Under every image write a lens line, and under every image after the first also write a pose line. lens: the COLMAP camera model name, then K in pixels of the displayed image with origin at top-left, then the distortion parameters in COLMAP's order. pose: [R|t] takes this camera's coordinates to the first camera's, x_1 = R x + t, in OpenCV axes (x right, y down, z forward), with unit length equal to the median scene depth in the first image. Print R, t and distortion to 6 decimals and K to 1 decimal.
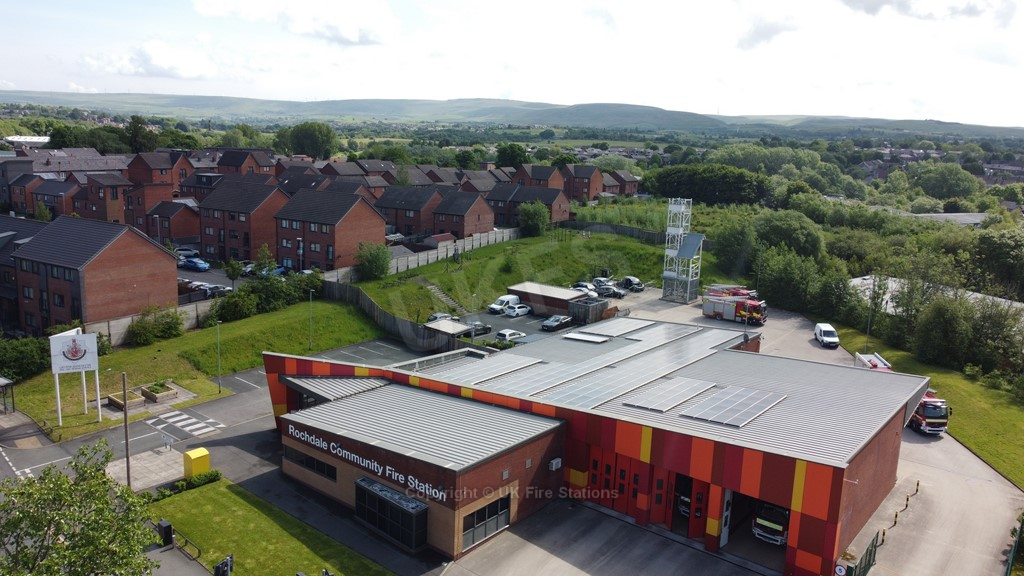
lens RADIAL K [[774.2, 0, 512.0], [0, 774.2, 288.0], [0, 0, 1]] dist [0.008151, -0.011590]
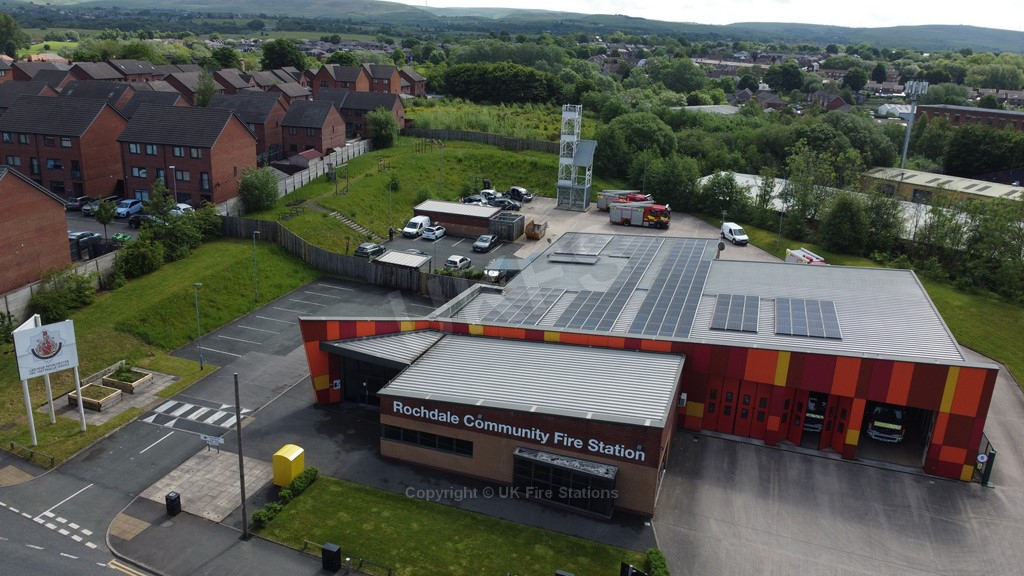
lens RADIAL K [[774.2, 0, 512.0], [0, 774.2, 288.0], [0, 0, 1]] dist [0.008151, -0.011590]
pose [[0.935655, -0.104617, 0.337054, -0.303237], [0.059826, 0.988248, 0.140664, -0.040848], [-0.347809, -0.111449, 0.930918, 0.119559]]
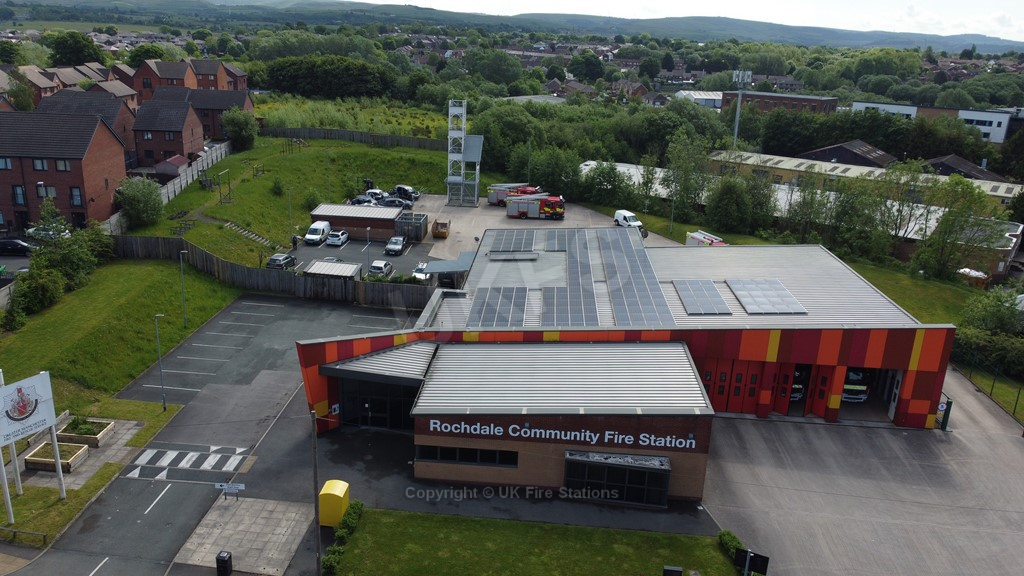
lens RADIAL K [[774.2, 0, 512.0], [0, 774.2, 288.0], [0, 0, 1]] dist [0.008151, -0.011590]
pose [[0.815386, -0.179994, 0.550226, -0.441786], [0.100677, 0.980043, 0.171406, -0.062866], [-0.570097, -0.084367, 0.817234, 0.203472]]
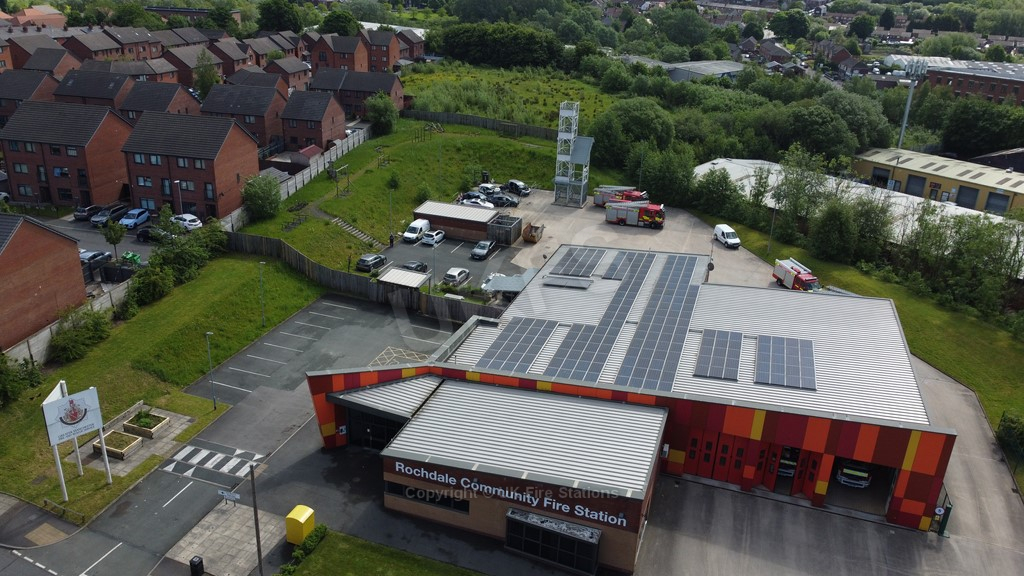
lens RADIAL K [[774.2, 0, 512.0], [0, 774.2, 288.0], [0, 0, 1]] dist [0.008151, -0.011590]
pose [[0.936288, -0.130796, 0.325972, -0.297432], [0.060136, 0.974068, 0.218118, -0.150540], [-0.346048, -0.184619, 0.919873, 0.097249]]
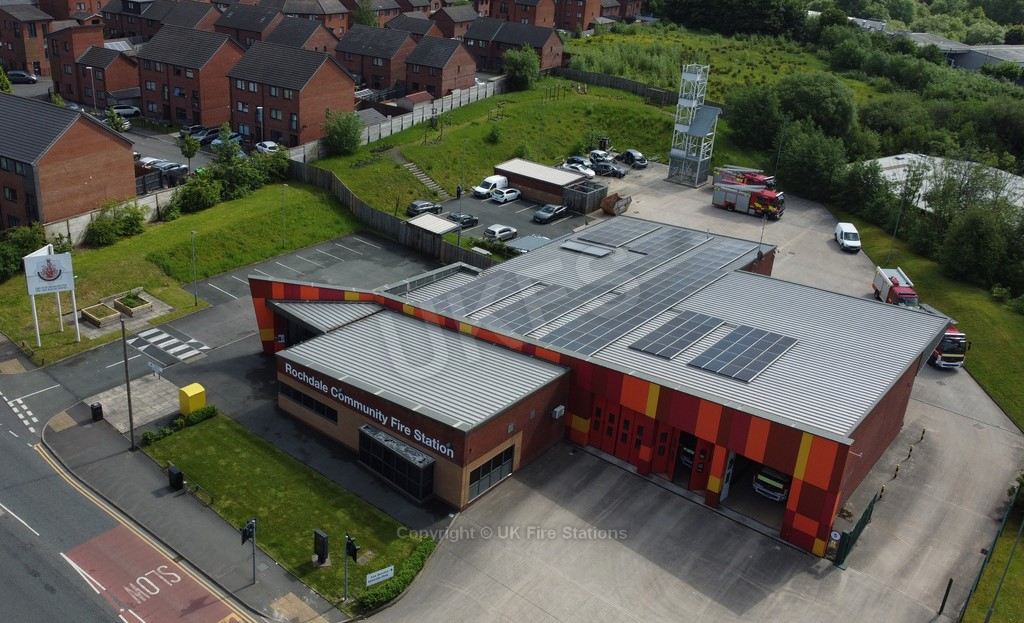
lens RADIAL K [[912.6, 0, 475.4], [0, 912.6, 283.7], [0, 0, 1]] dist [0.008881, -0.015915]
pose [[0.999737, 0.022854, 0.002063, -0.036990], [-0.022805, 0.979610, 0.199611, -0.107215], [0.002541, -0.199606, 0.979873, -0.071565]]
